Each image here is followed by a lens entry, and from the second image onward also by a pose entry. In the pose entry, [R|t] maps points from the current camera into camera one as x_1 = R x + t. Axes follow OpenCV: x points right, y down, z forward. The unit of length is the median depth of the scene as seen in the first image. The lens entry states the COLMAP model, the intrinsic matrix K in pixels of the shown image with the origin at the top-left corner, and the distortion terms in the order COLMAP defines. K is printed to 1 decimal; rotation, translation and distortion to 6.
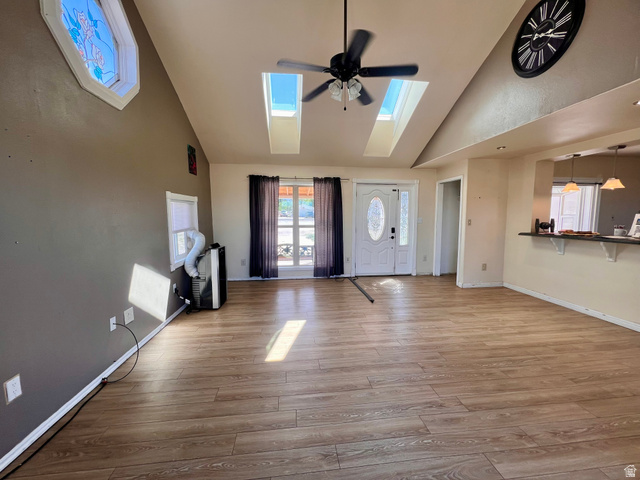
lens RADIAL K [[256.2, 0, 318.4], [0, 256.2, 237.6], [0, 0, 1]] dist [-0.003039, 0.000866]
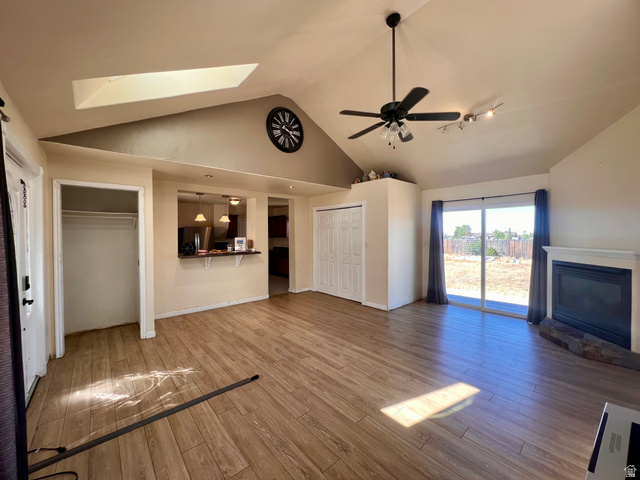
lens RADIAL K [[256.2, 0, 318.2], [0, 256.2, 237.8], [0, 0, 1]] dist [-0.003039, 0.000866]
pose [[-0.562808, -0.005672, 0.826568, -0.498733], [0.079540, 0.994964, 0.060986, -0.151724], [-0.822752, 0.100069, -0.559523, 1.497631]]
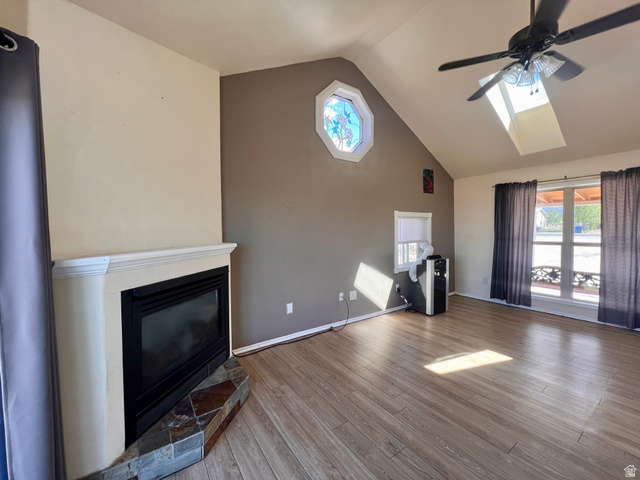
lens RADIAL K [[256.2, 0, 318.3], [0, 256.2, 237.7], [0, 0, 1]] dist [-0.003039, 0.000866]
pose [[0.468485, 0.021983, -0.883198, 0.382429], [-0.071984, 0.997316, -0.013360, -0.000644], [0.880534, 0.069835, 0.468811, 0.064625]]
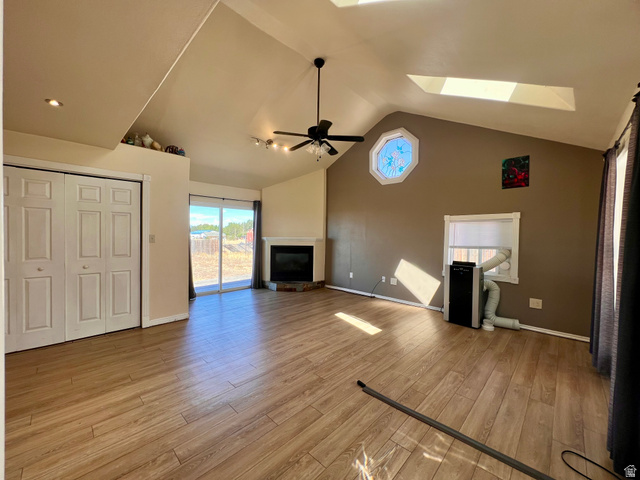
lens RADIAL K [[256.2, 0, 318.2], [0, 256.2, 238.6], [0, 0, 1]] dist [-0.003039, 0.000866]
pose [[-0.775840, 0.003034, -0.630923, 0.796538], [-0.067074, 0.993925, 0.087259, -0.137336], [0.627355, 0.110018, -0.770923, 1.681630]]
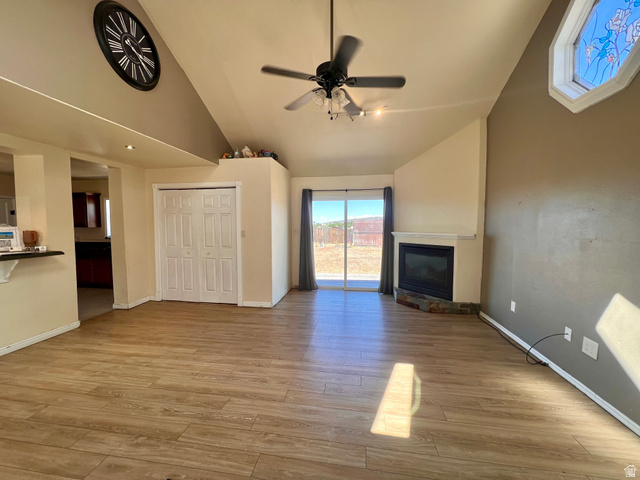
lens RADIAL K [[256.2, 0, 318.2], [0, 256.2, 237.9], [0, 0, 1]] dist [-0.003039, 0.000866]
pose [[-0.962783, -0.010670, 0.270064, -0.086694], [0.028316, 0.989739, 0.140052, -0.145706], [-0.268787, 0.142487, -0.952602, 1.531162]]
